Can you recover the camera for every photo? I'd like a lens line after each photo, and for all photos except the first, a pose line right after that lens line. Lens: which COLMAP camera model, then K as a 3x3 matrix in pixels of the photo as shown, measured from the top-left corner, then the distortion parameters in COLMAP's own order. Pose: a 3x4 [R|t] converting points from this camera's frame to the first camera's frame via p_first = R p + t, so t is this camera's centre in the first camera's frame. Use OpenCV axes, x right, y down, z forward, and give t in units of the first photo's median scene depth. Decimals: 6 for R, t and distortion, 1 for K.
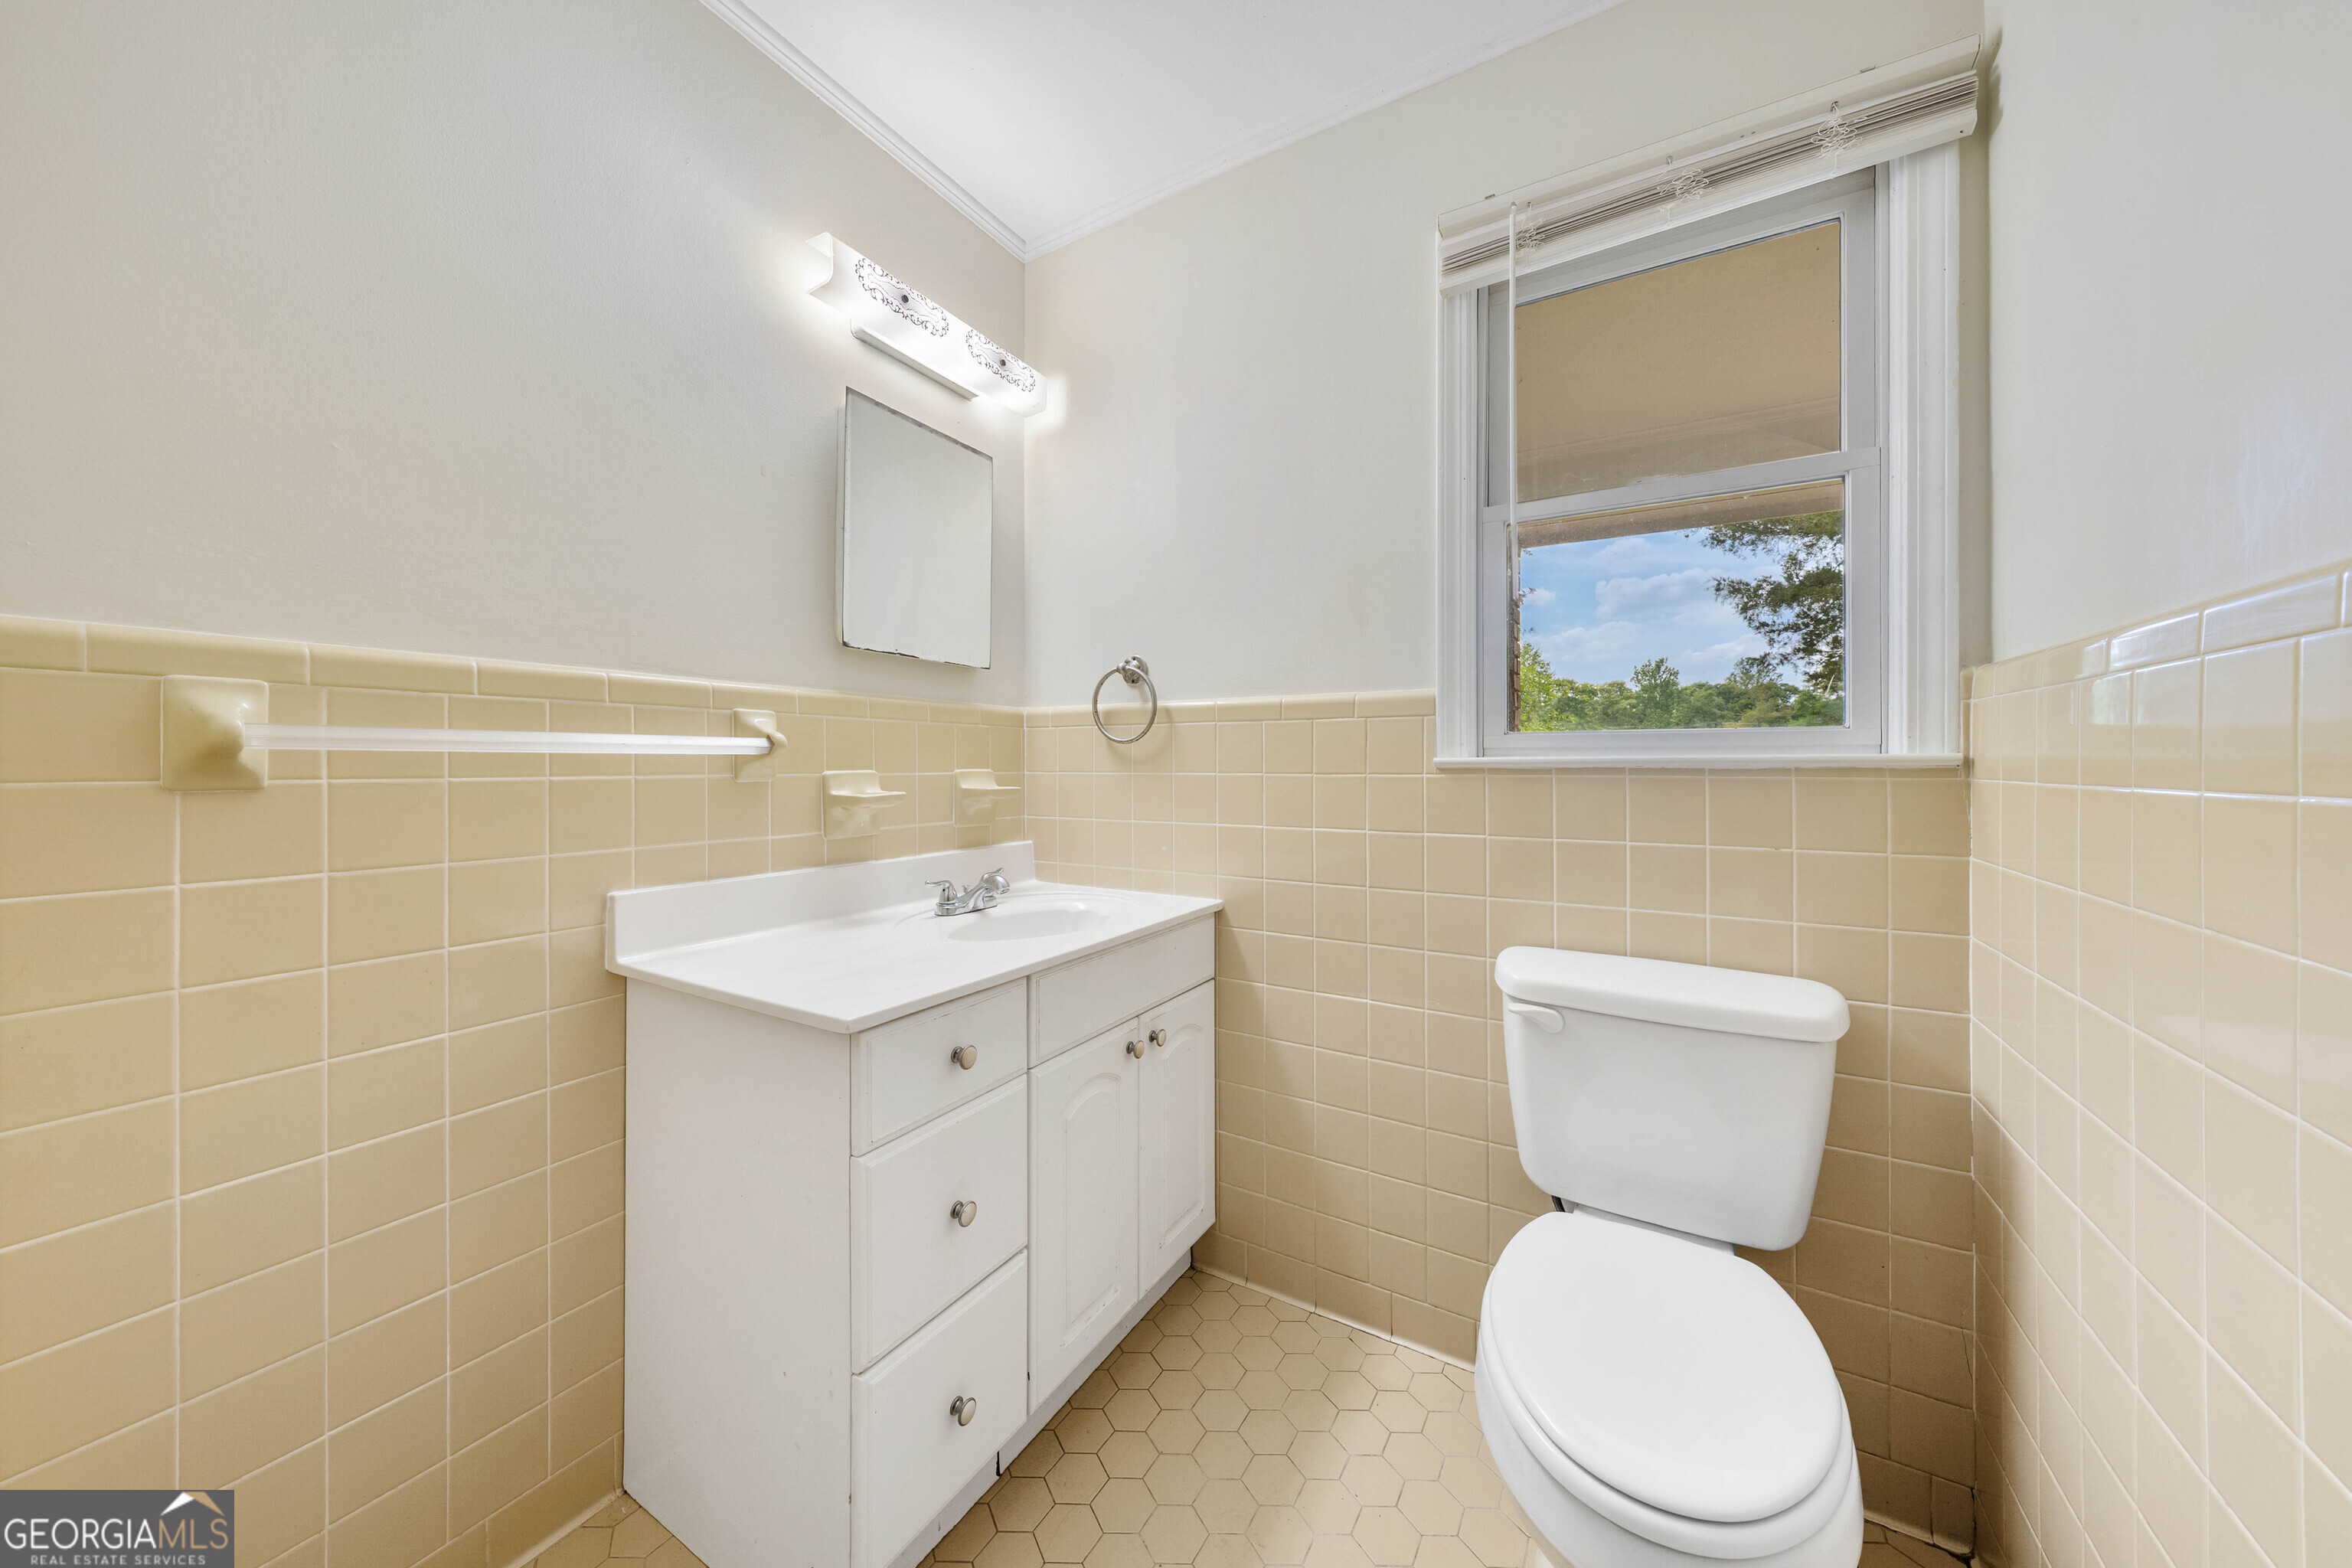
lens RADIAL K [[792.9, 0, 1172.4], [0, 792.9, 760.4], [0, 0, 1]] dist [-0.008342, 0.000032]
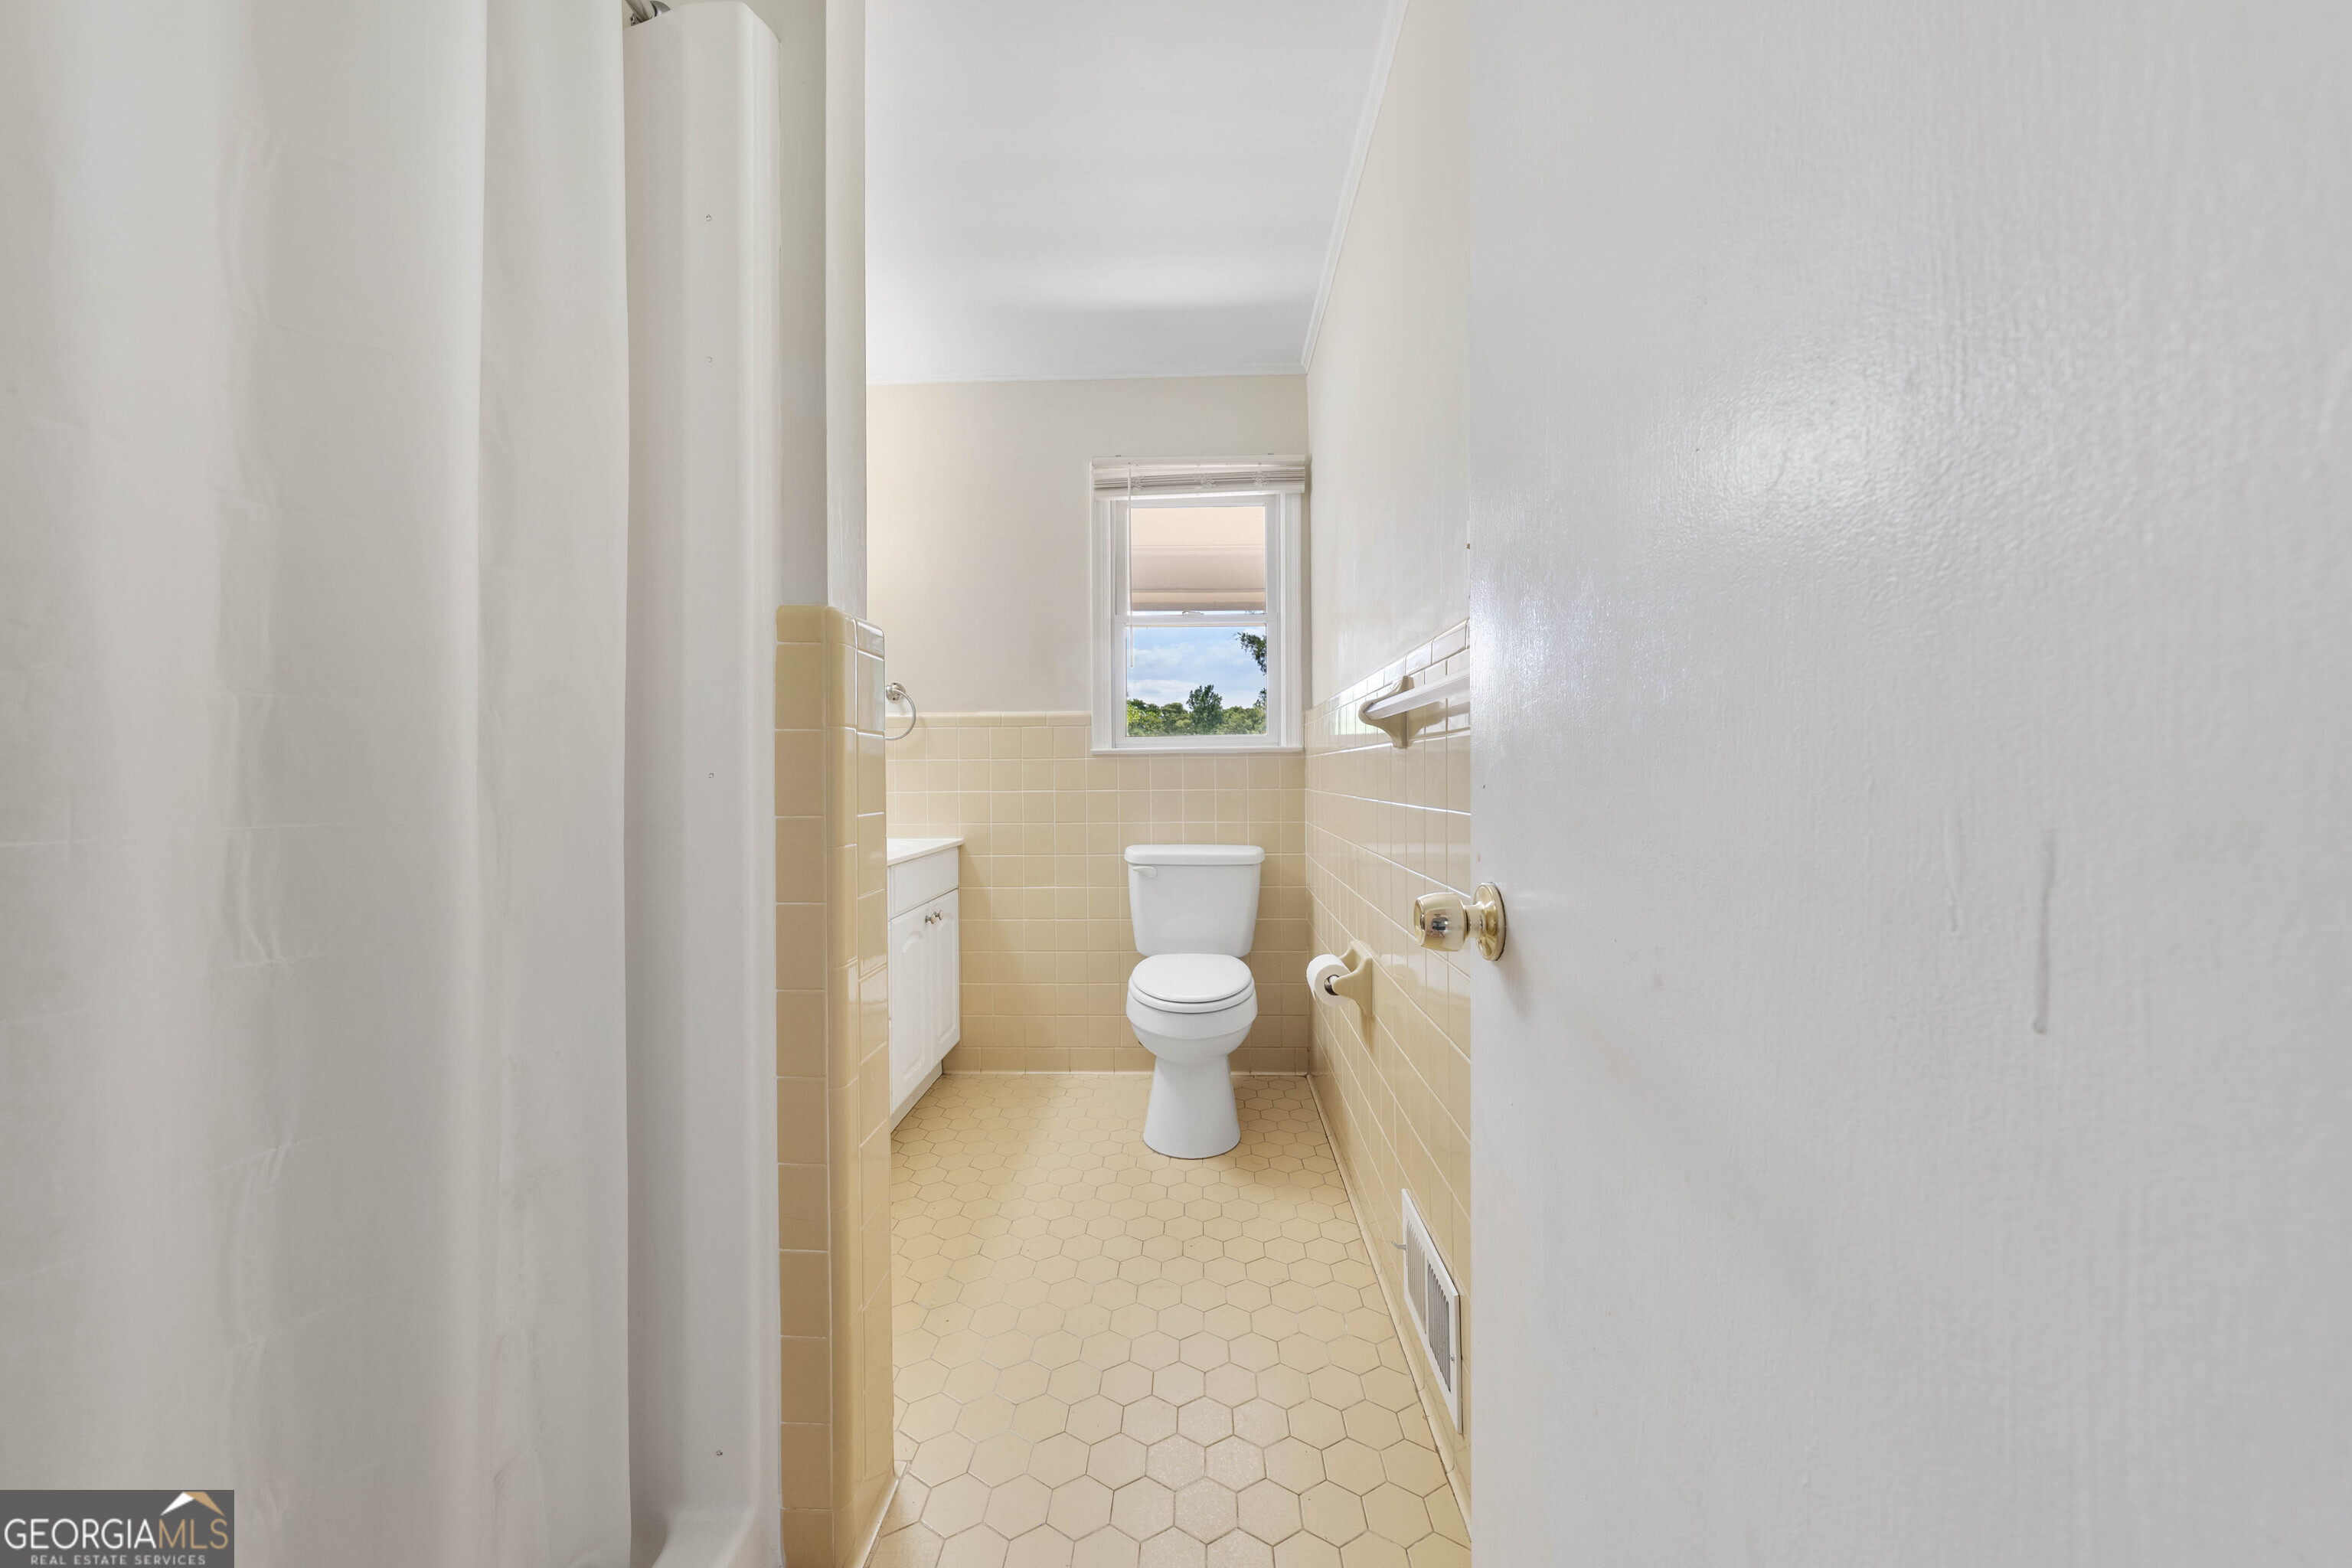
lens RADIAL K [[796.6, 0, 1186.3], [0, 796.6, 764.3], [0, 0, 1]] dist [-0.000712, -0.000052]
pose [[0.865839, -0.000510, 0.500322, -0.412497], [0.006223, 0.999933, -0.009749, 0.053272], [-0.500284, 0.011555, 0.865784, -0.731914]]
